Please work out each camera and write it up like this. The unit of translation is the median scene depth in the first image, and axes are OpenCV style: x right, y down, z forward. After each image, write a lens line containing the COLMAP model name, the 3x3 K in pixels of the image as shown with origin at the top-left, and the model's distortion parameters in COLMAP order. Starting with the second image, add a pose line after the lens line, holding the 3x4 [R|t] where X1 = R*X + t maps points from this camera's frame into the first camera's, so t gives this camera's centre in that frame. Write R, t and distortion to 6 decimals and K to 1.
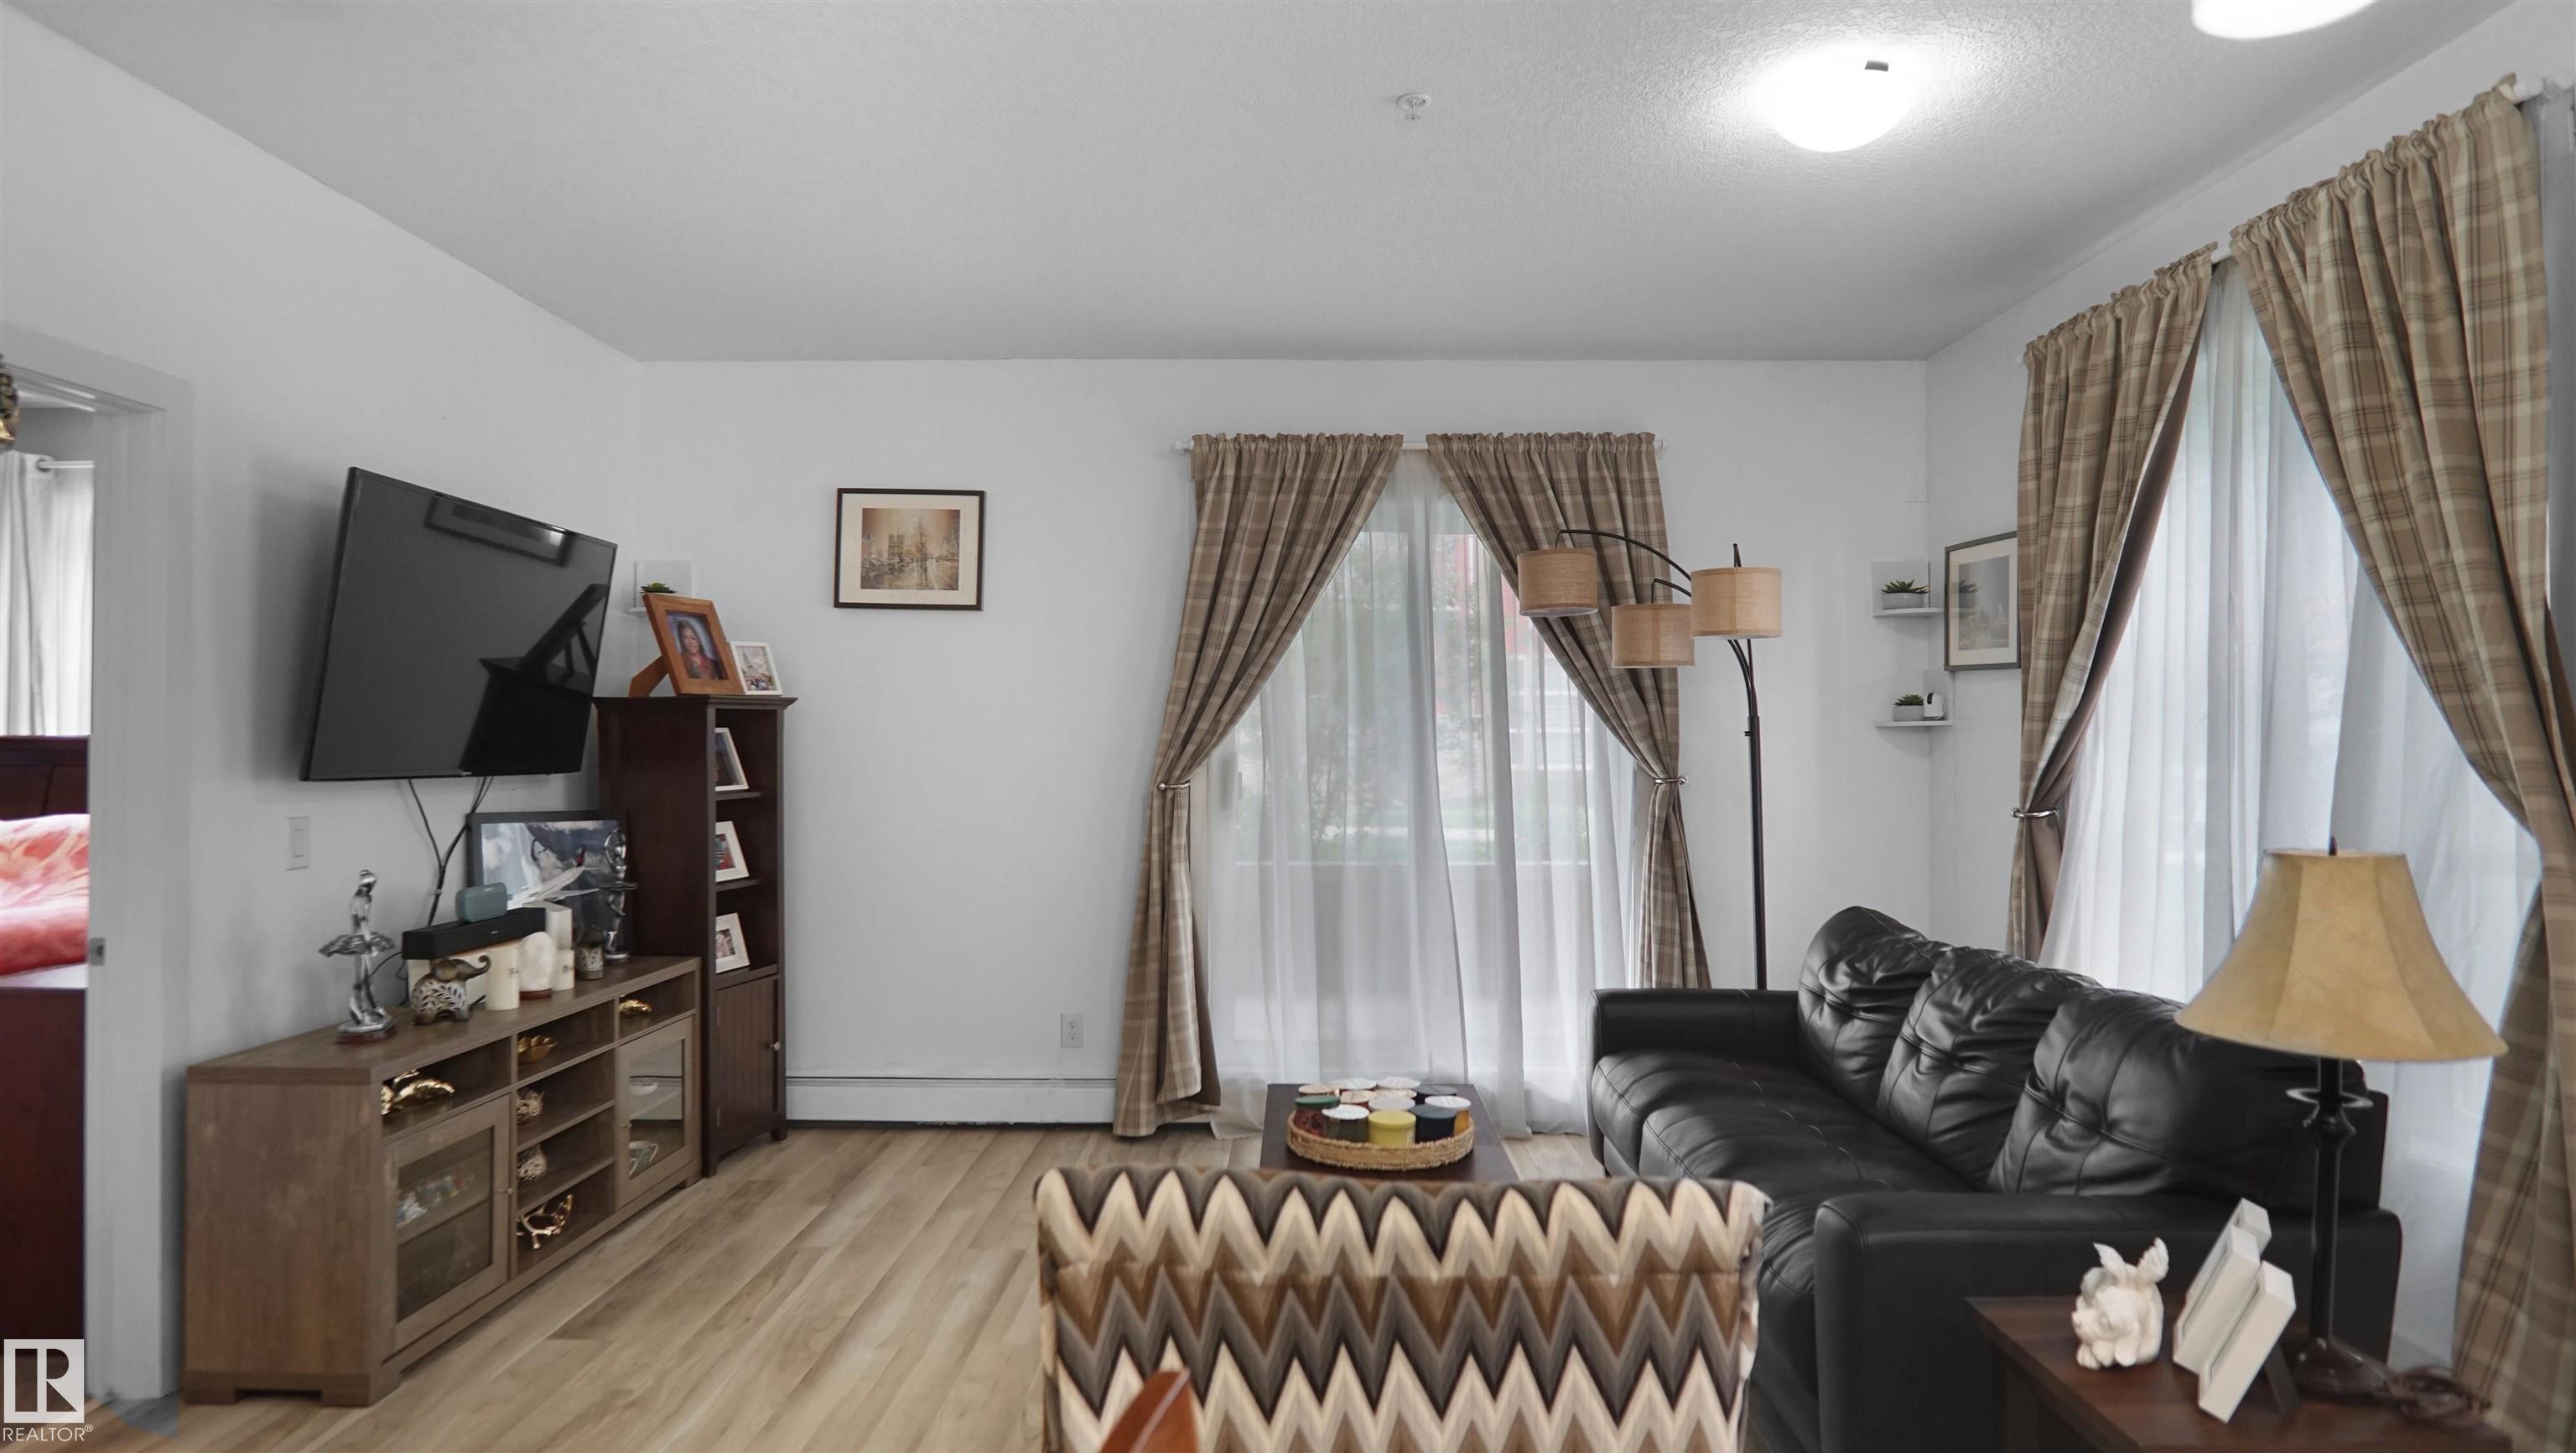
lens RADIAL K [[1442.2, 0, 1303.5], [0, 1442.2, 719.9], [0, 0, 1]] dist [-0.037042, 0.011030]
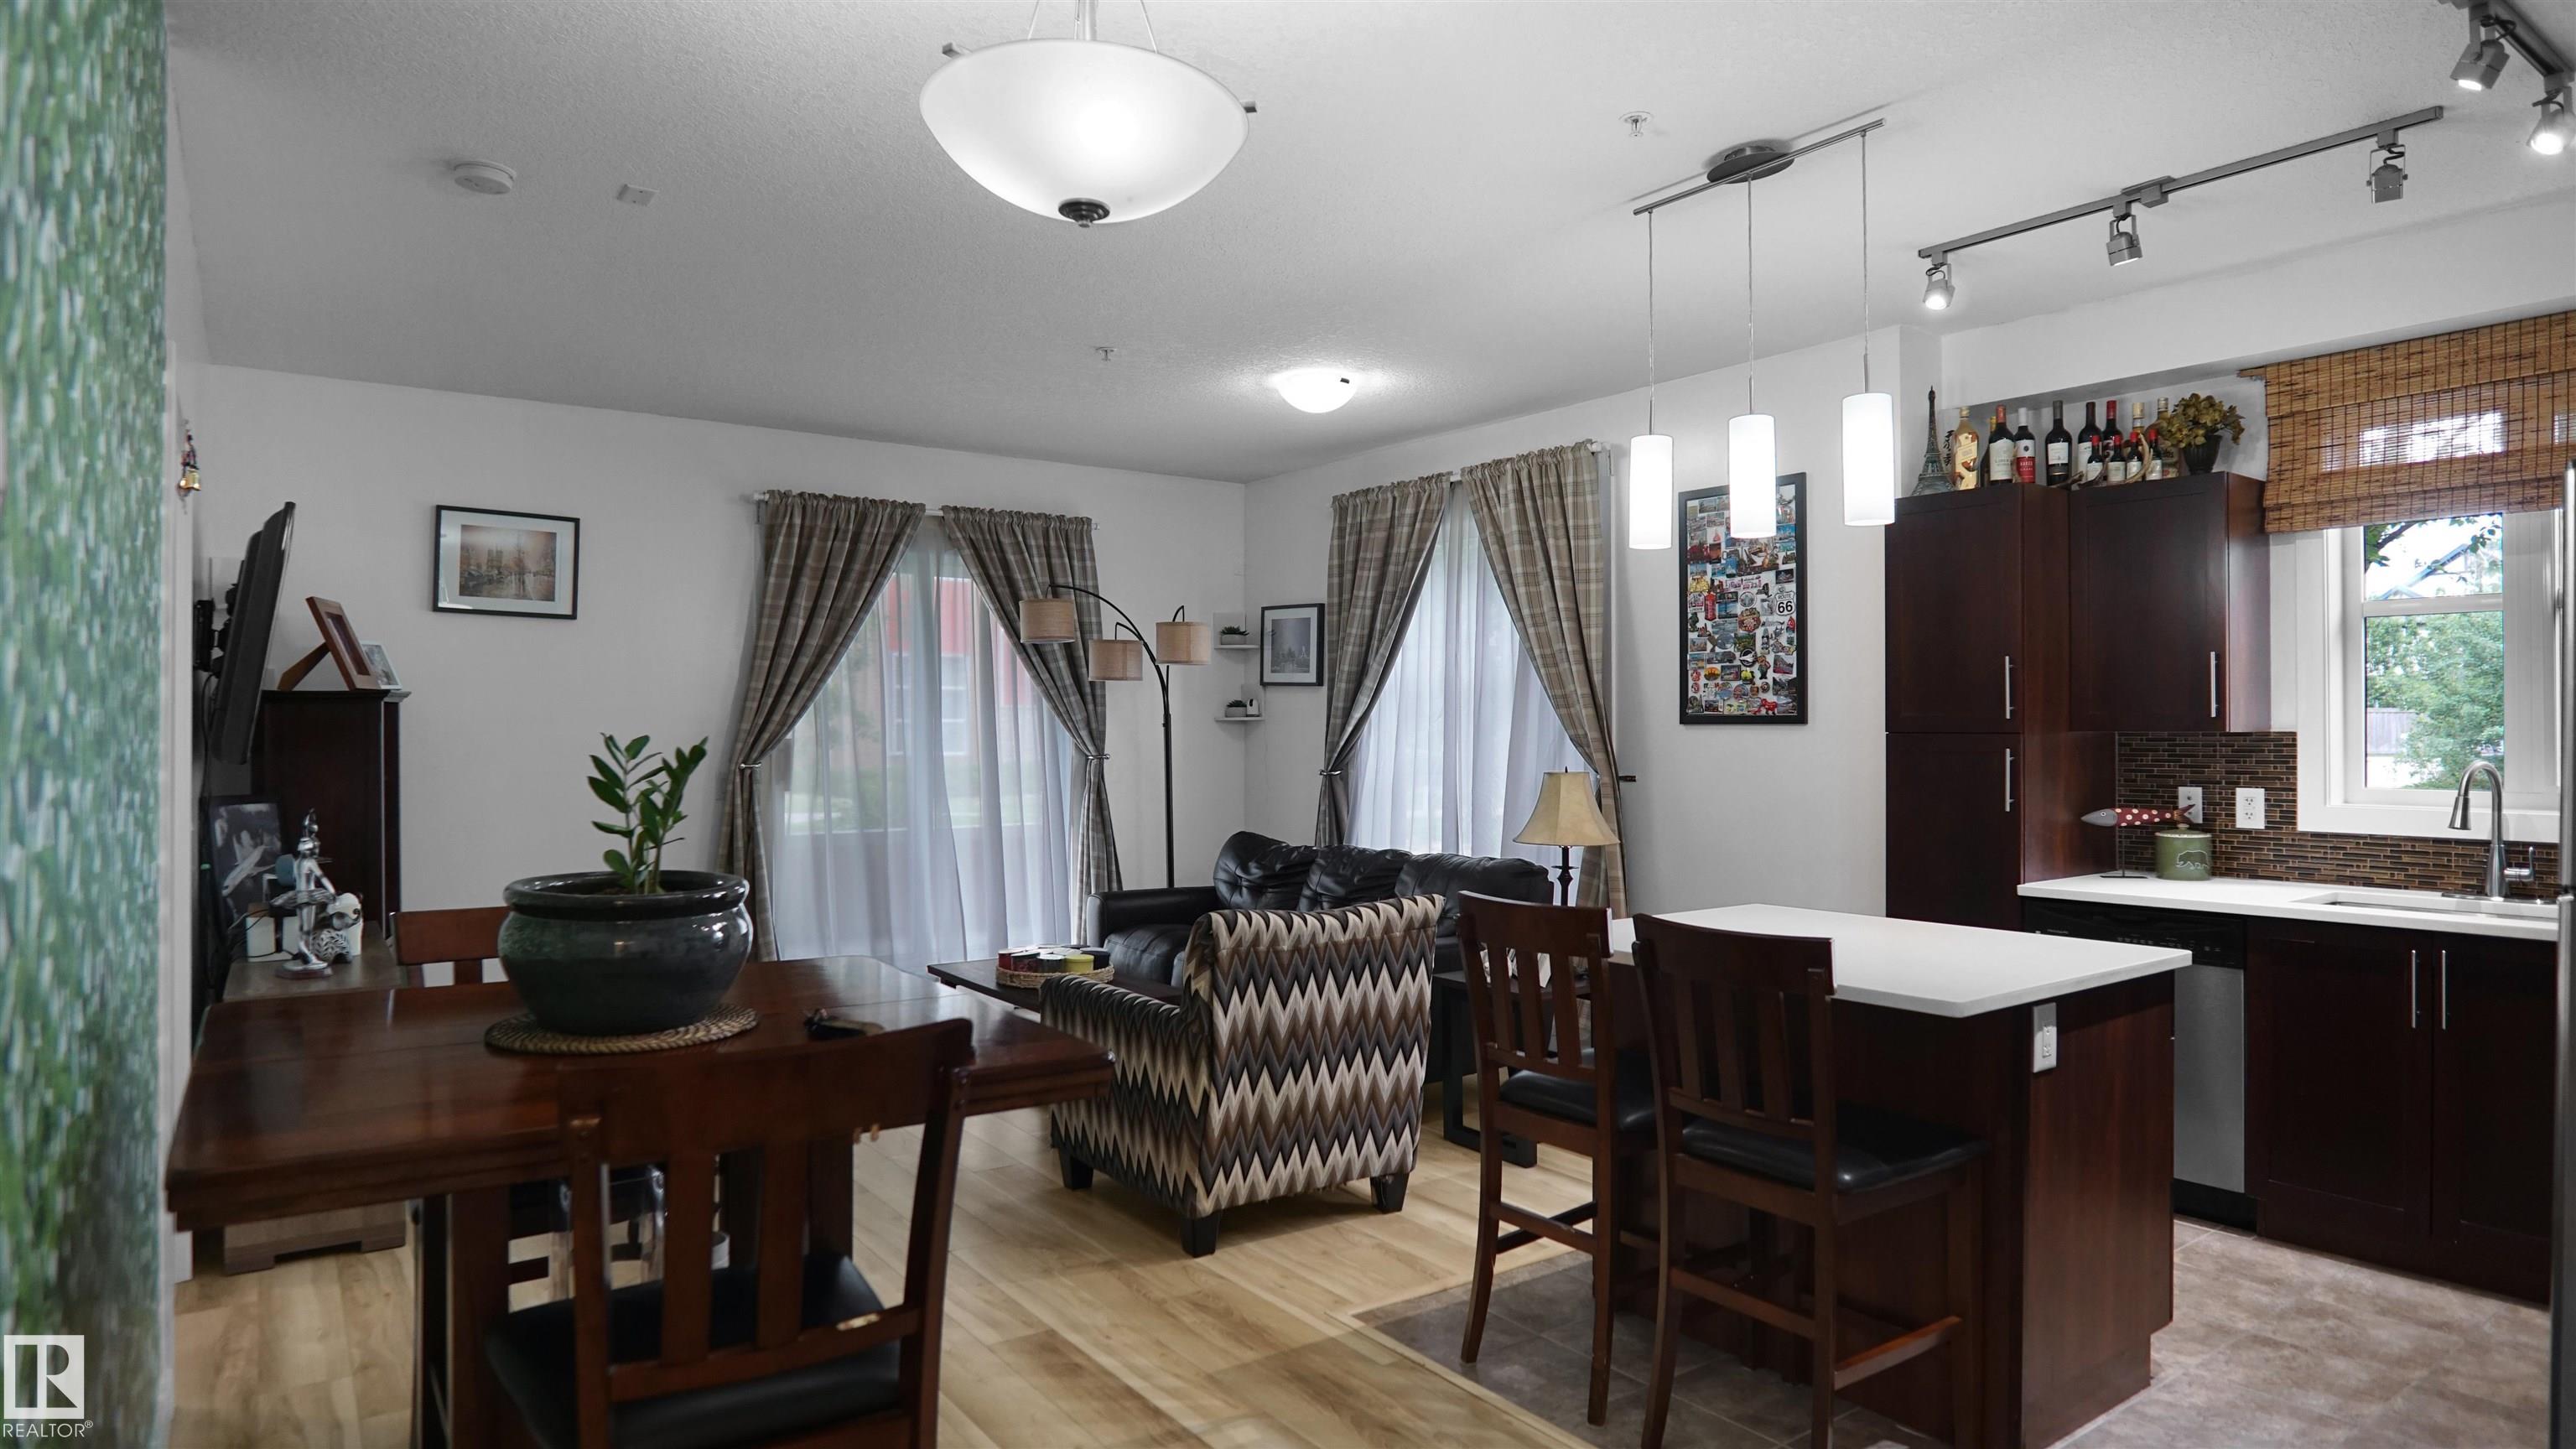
lens RADIAL K [[1441.4, 0, 1304.1], [0, 1441.4, 718.2], [0, 0, 1]] dist [-0.030034, 0.002114]
pose [[0.808422, 0.004069, 0.588590, -0.556357], [-0.008184, 0.999957, 0.004328, -0.006400], [-0.588547, -0.008316, 0.808420, -0.387506]]
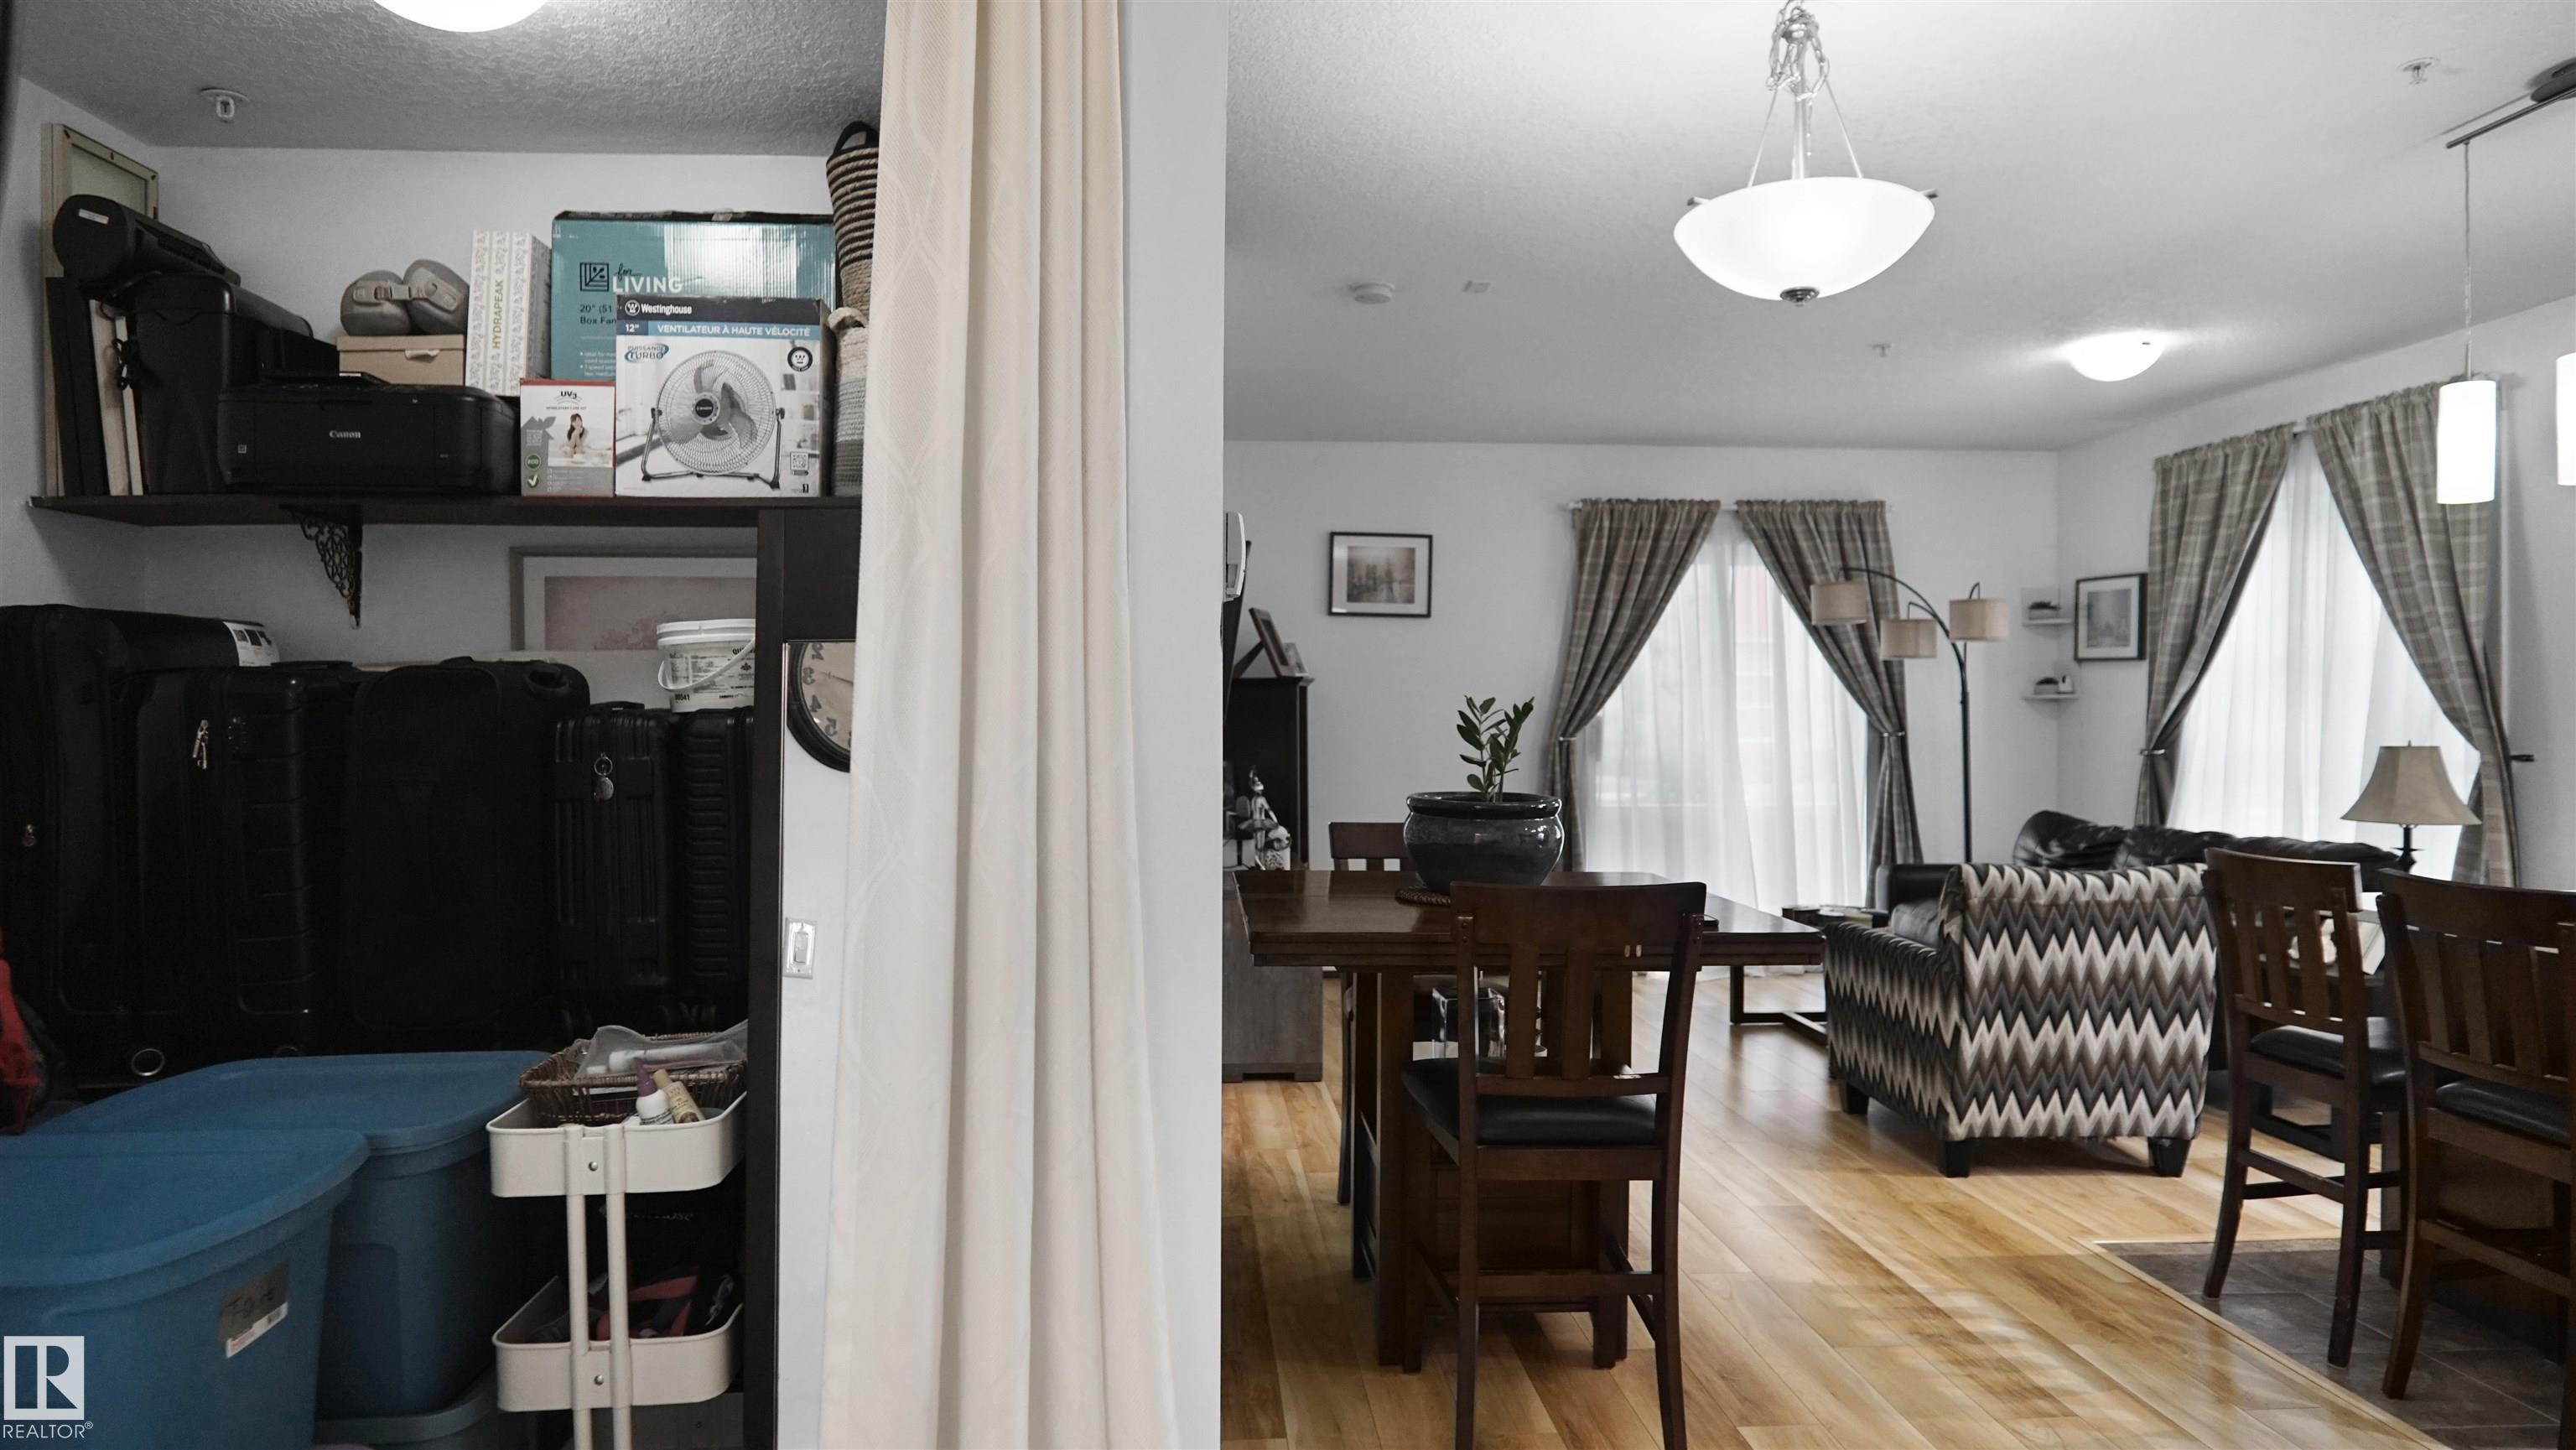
lens RADIAL K [[1441.5, 0, 1267.8], [0, 1441.5, 732.6], [0, 0, 1]] dist [-0.030034, 0.002114]
pose [[0.998617, -0.002027, 0.052527, -0.603153], [0.000682, 0.999672, 0.025614, 0.003744], [-0.052561, -0.025543, 0.998291, -0.583233]]
